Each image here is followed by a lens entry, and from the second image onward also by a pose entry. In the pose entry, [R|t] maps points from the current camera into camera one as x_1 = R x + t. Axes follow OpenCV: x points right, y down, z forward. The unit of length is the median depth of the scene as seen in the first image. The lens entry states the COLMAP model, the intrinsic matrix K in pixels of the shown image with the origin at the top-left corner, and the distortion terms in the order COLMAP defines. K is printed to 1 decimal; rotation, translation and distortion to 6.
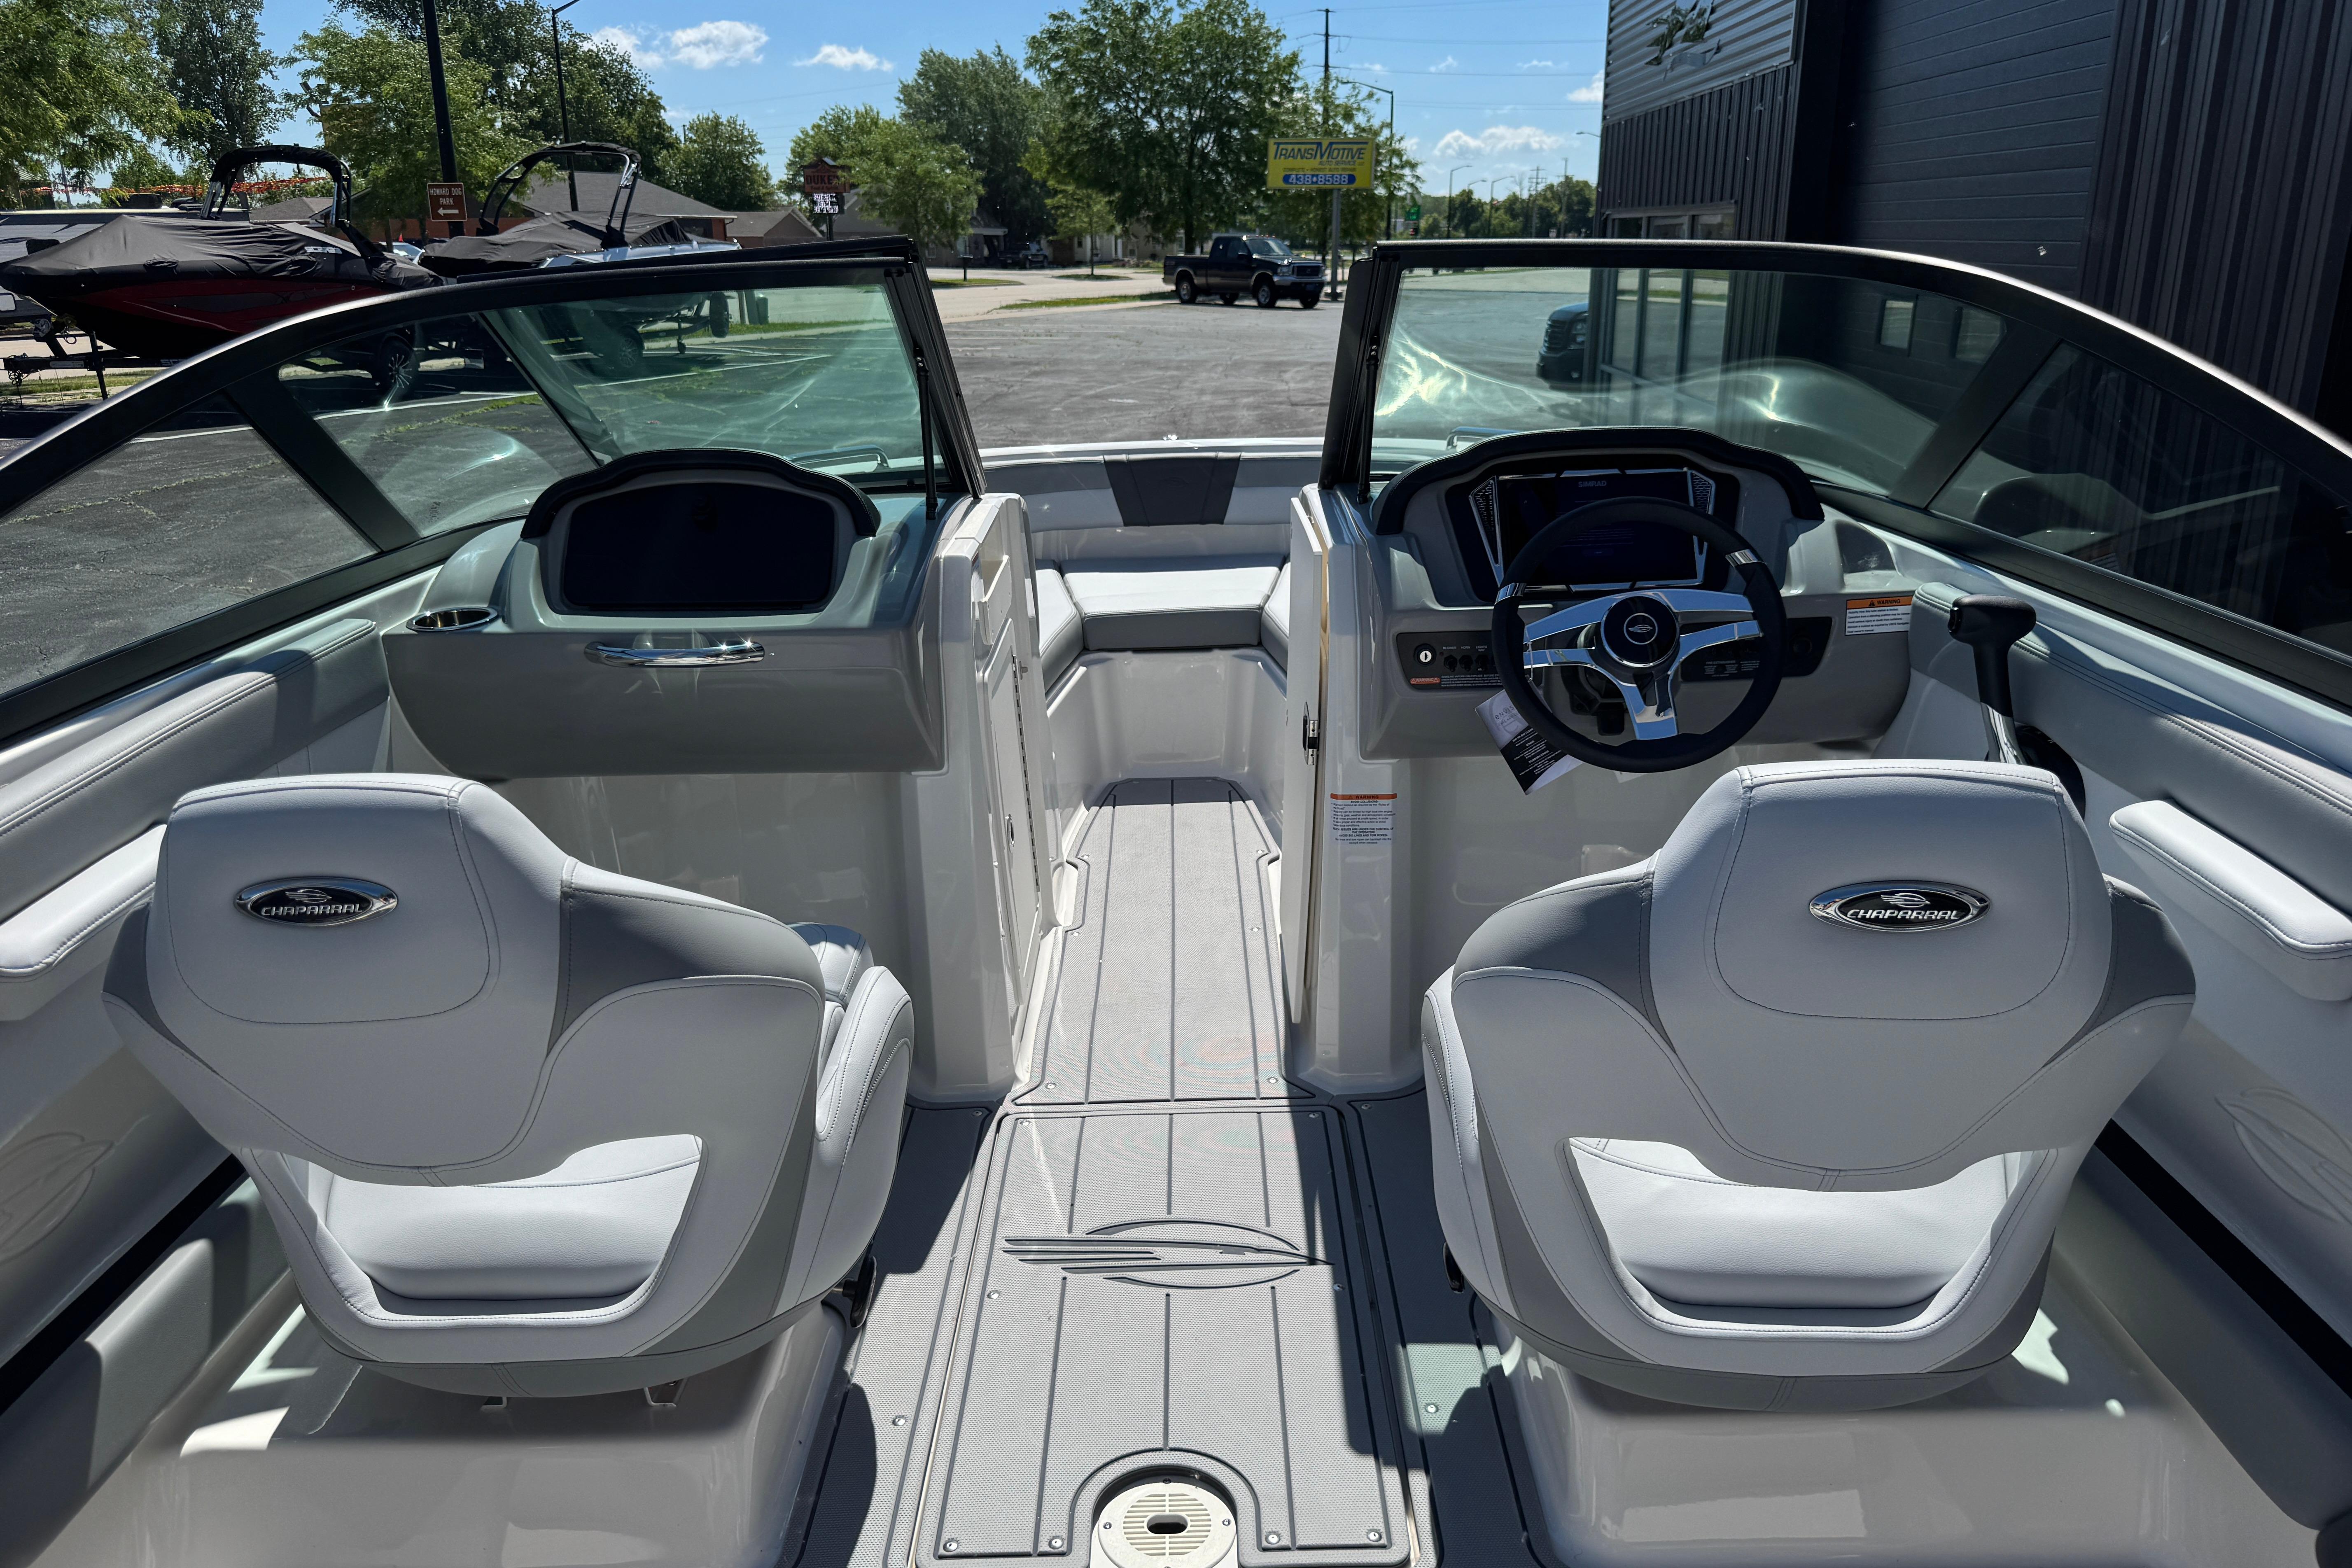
lens RADIAL K [[1712.2, 0, 1199.0], [0, 1712.2, 775.7], [0, 0, 1]] dist [0.005215, 0.003779]
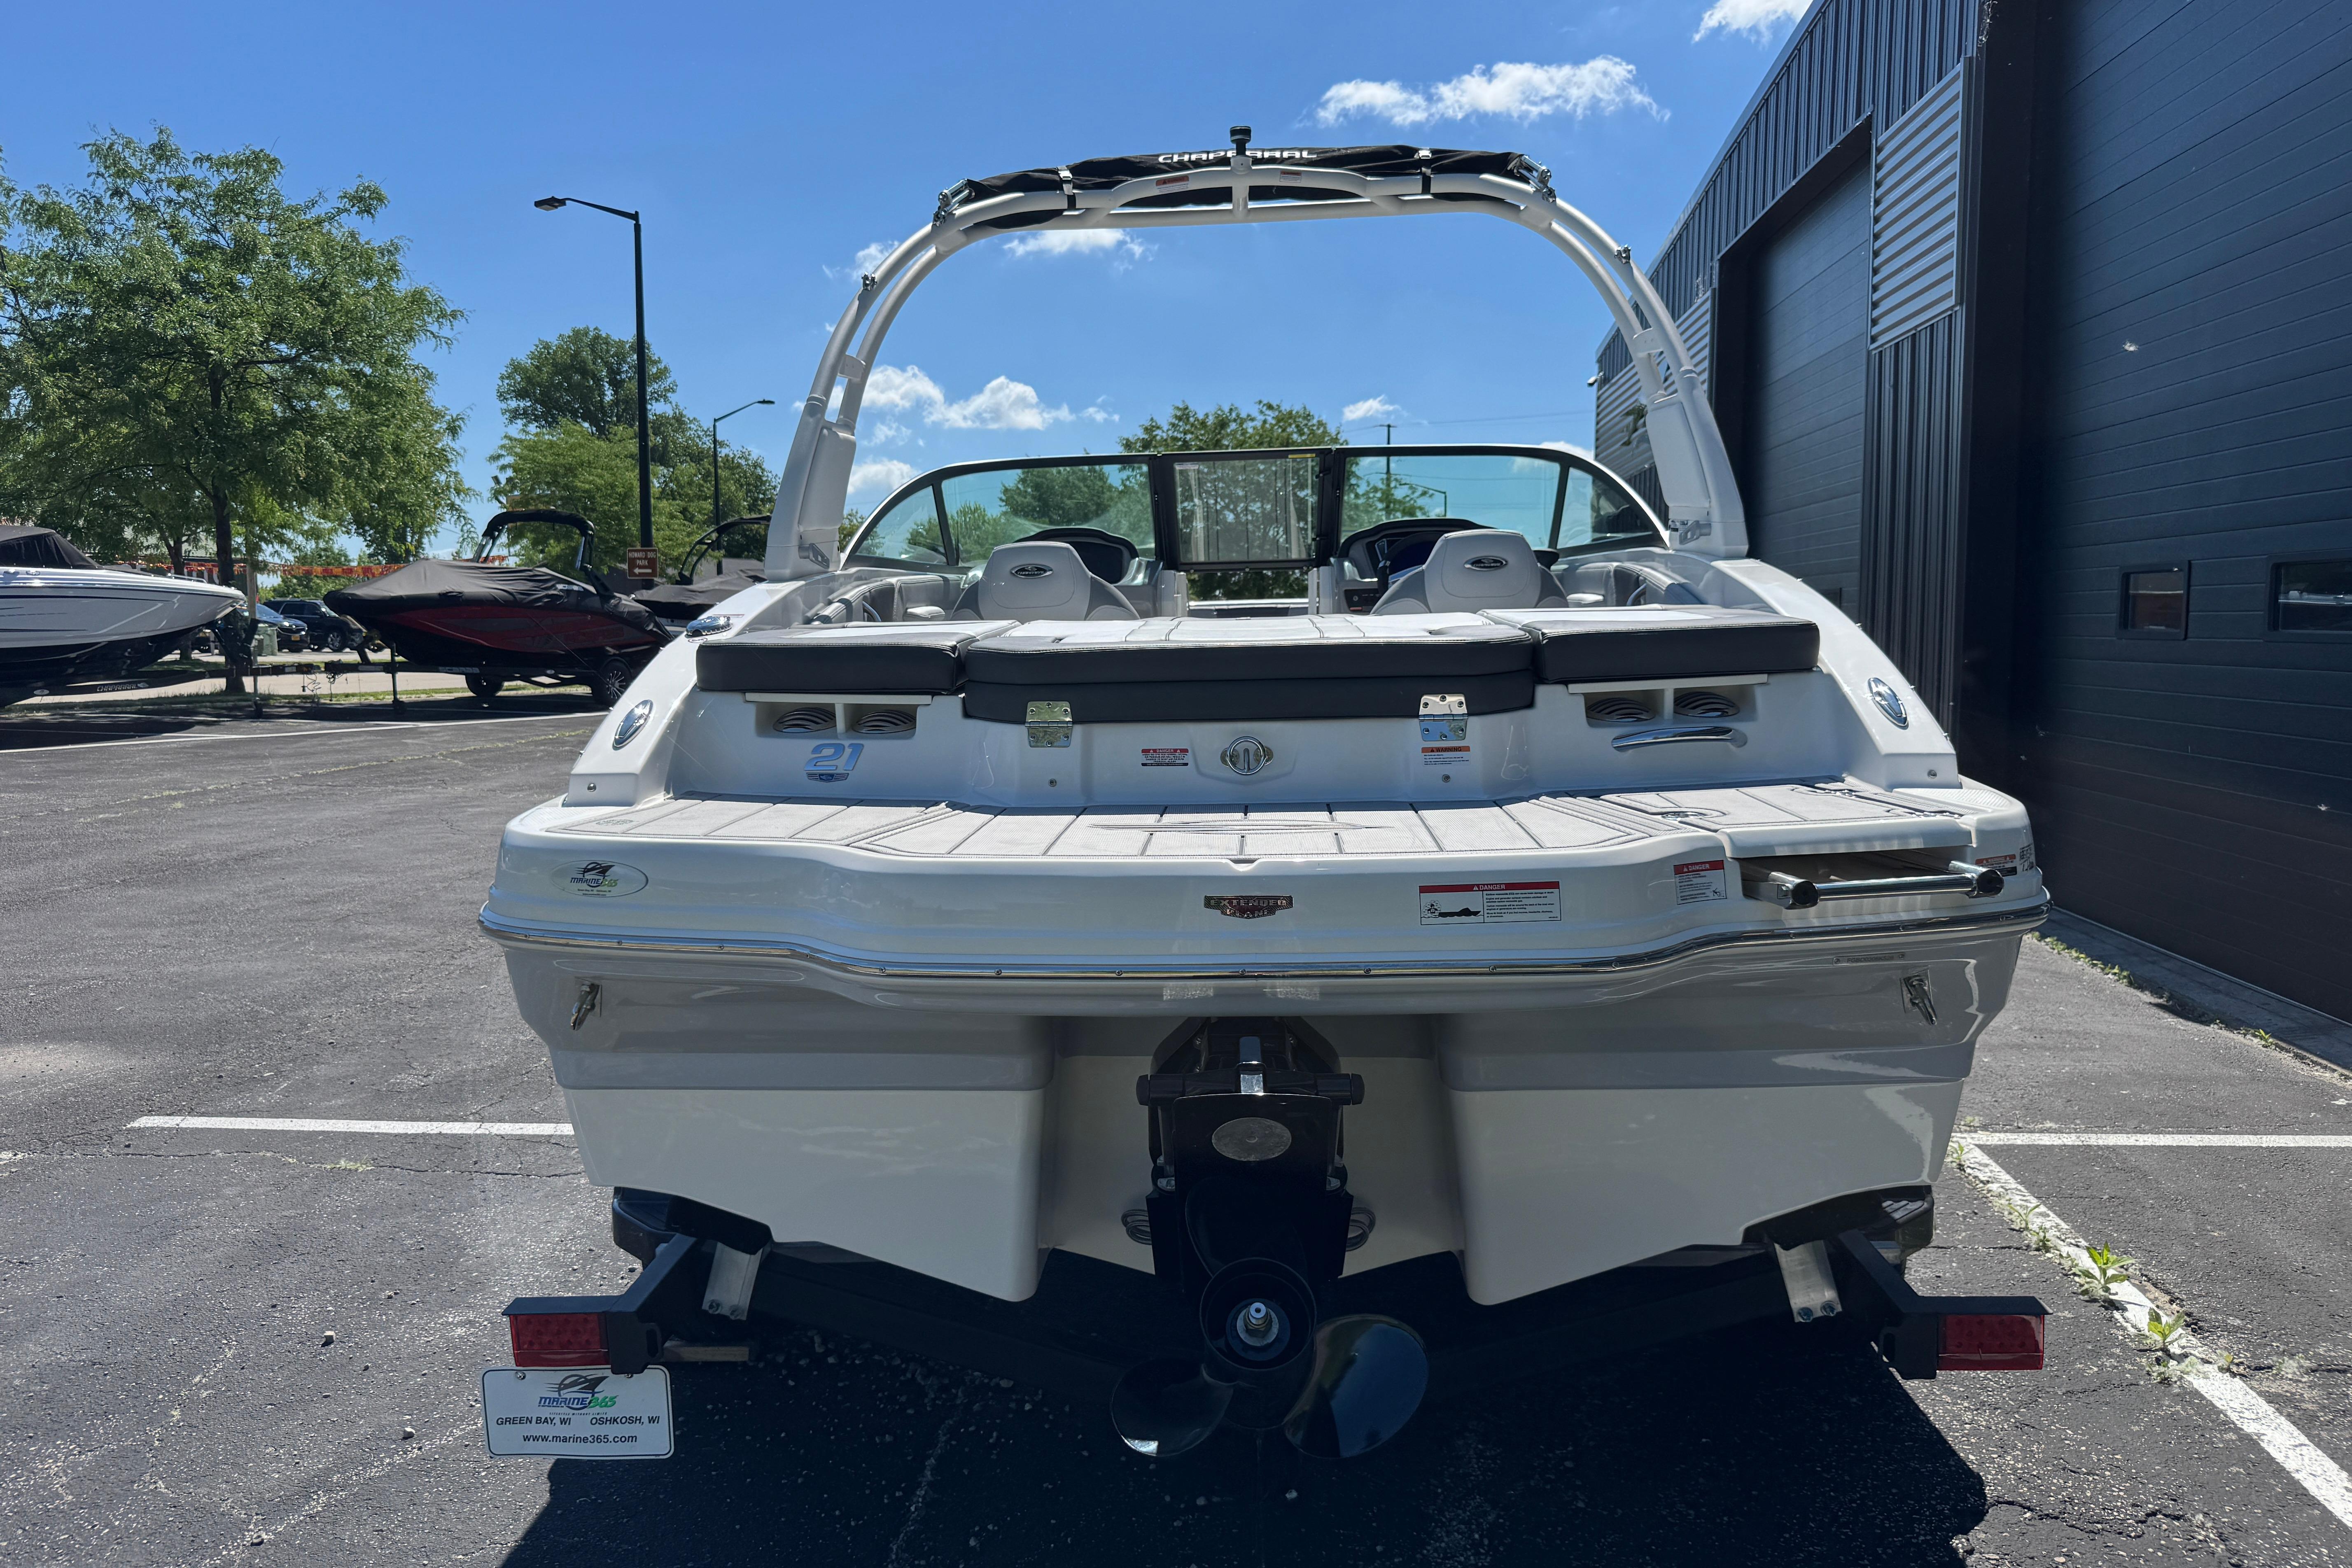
lens RADIAL K [[1648.8, 0, 1181.2], [0, 1648.8, 797.8], [0, 0, 1]] dist [0.041879, -0.040626]
pose [[0.998516, 0.016609, -0.051865, 0.000564], [-0.026500, 0.980183, -0.196313, 0.076246], [0.047577, 0.197396, 0.979169, -0.146449]]
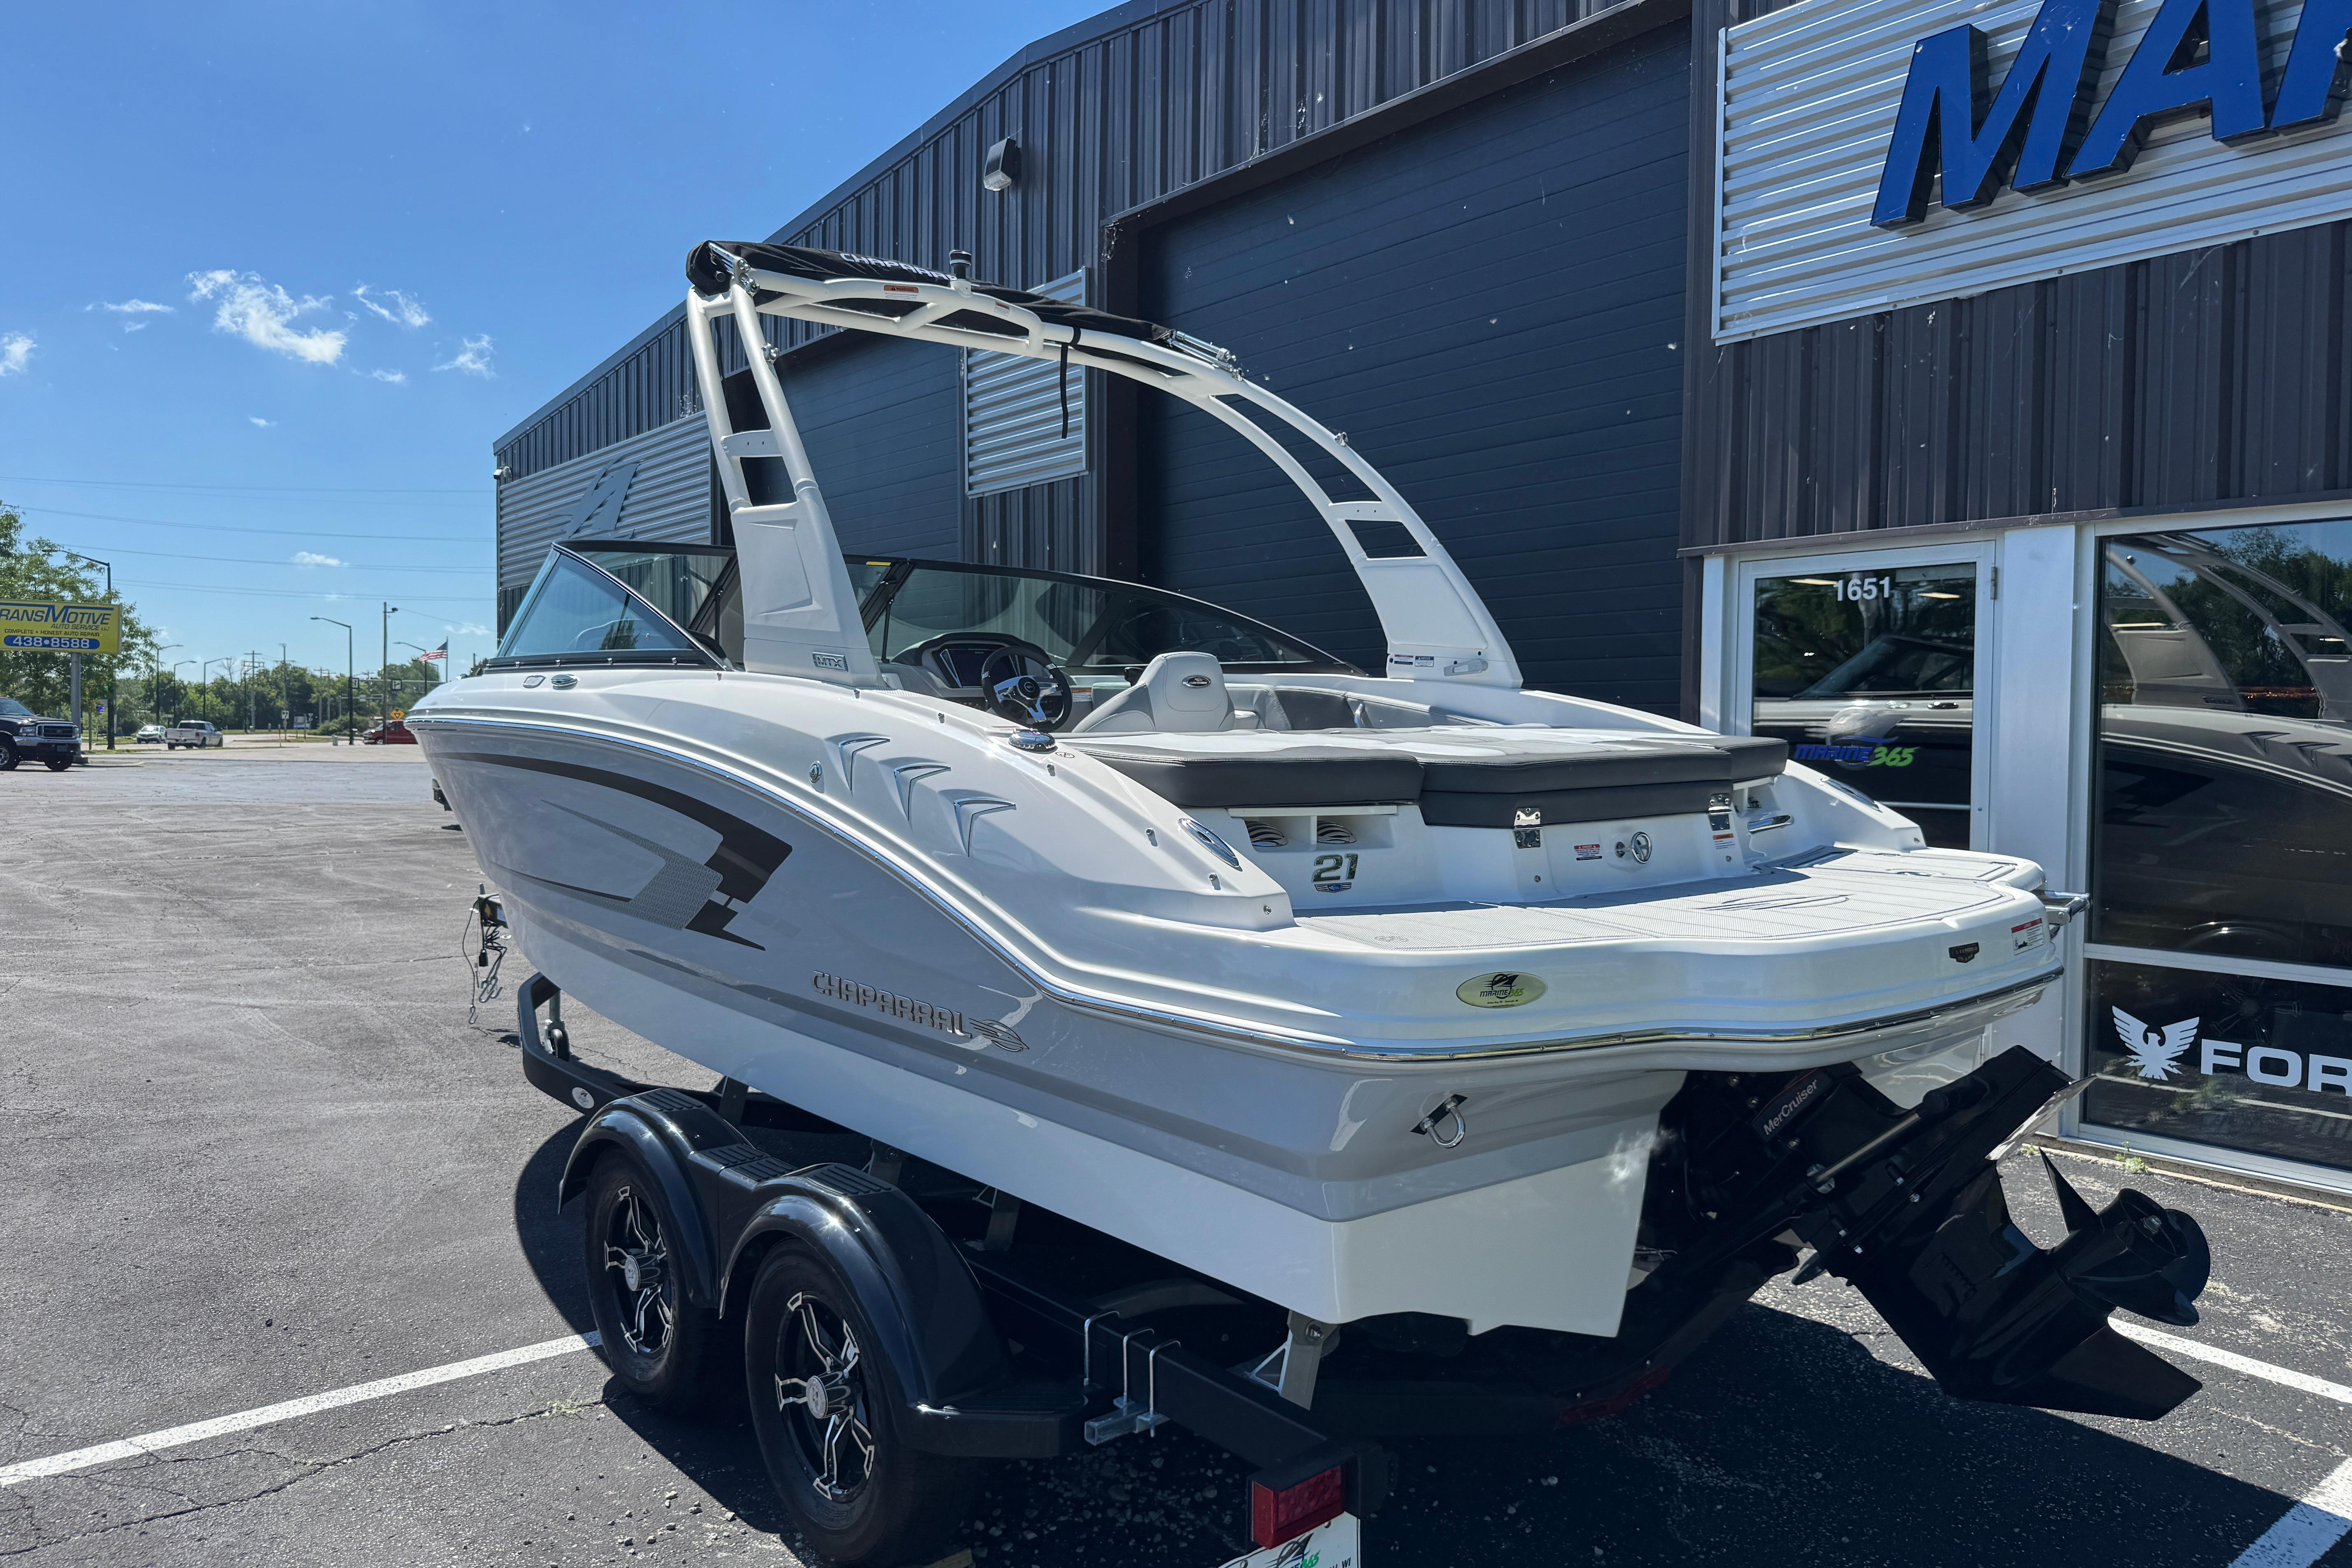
lens RADIAL K [[1648.8, 0, 1181.2], [0, 1648.8, 797.8], [0, 0, 1]] dist [0.041879, -0.040626]
pose [[0.765833, -0.007979, 0.642990, -0.131744], [0.175013, 0.964763, -0.196478, 0.066646], [-0.618765, 0.263001, 0.740243, -0.112780]]
